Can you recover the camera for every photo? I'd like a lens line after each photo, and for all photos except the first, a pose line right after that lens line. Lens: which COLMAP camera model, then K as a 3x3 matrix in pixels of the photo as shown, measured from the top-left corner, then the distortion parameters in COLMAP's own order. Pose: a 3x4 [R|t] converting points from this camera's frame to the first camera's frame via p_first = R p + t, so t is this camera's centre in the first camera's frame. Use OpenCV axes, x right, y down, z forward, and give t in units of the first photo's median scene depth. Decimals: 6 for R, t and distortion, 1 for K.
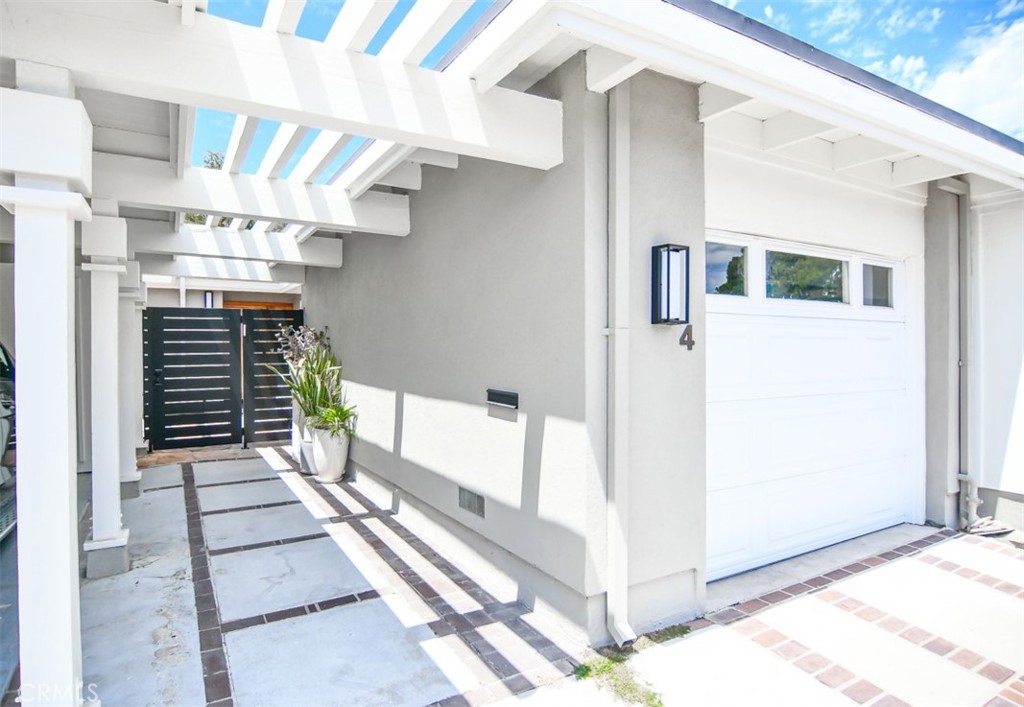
lens RADIAL K [[560.4, 0, 483.1], [0, 560.4, 350.1], [0, 0, 1]] dist [-0.003408, -0.000734]
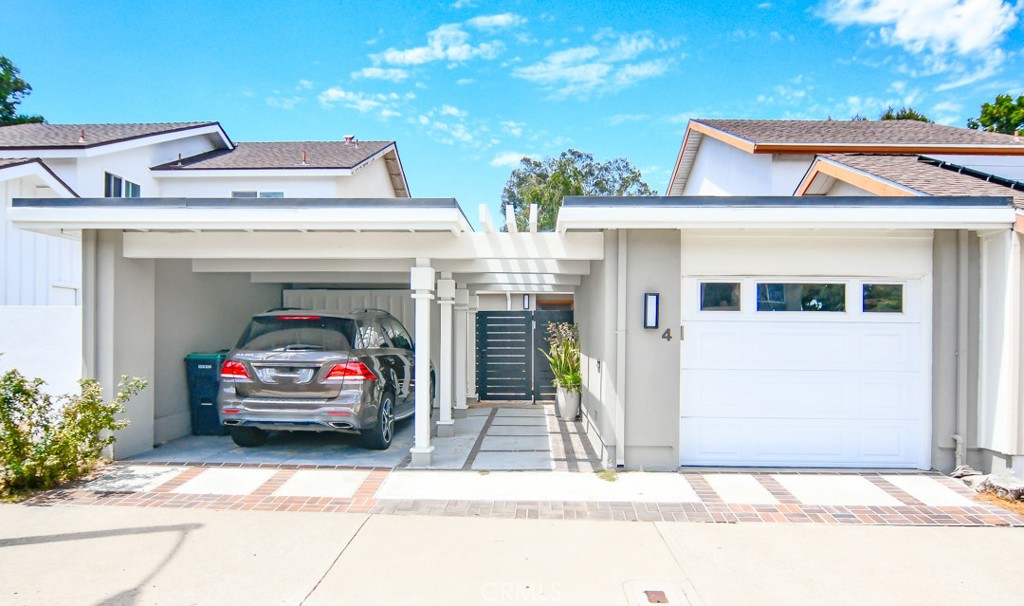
lens RADIAL K [[661.1, 0, 512.6], [0, 661.1, 335.7], [0, 0, 1]] dist [-0.009135, -0.001762]
pose [[0.853798, 0.007883, -0.520544, 0.971575], [-0.010238, 0.999946, -0.001650, -0.007656], [0.520503, 0.006739, 0.853833, -1.173533]]
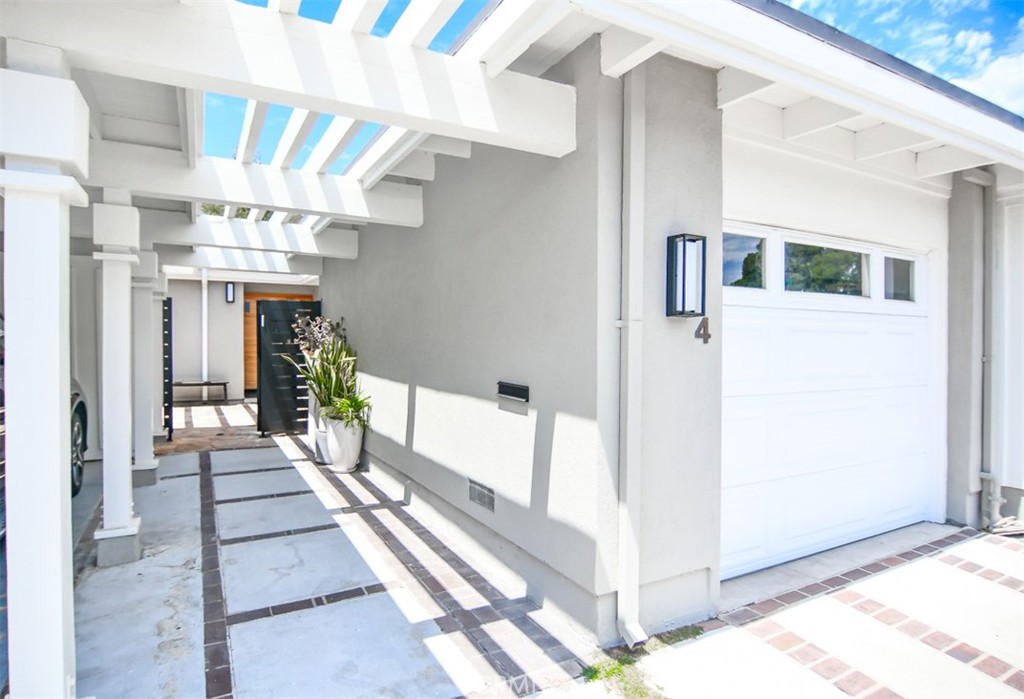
lens RADIAL K [[547.8, 0, 488.9], [0, 547.8, 345.4], [0, 0, 1]] dist [-0.004015, -0.000294]
pose [[0.999748, 0.007271, -0.021242, 0.011296], [-0.007148, 0.999957, 0.005884, 0.000412], [0.021284, -0.005731, 0.999757, 0.035707]]
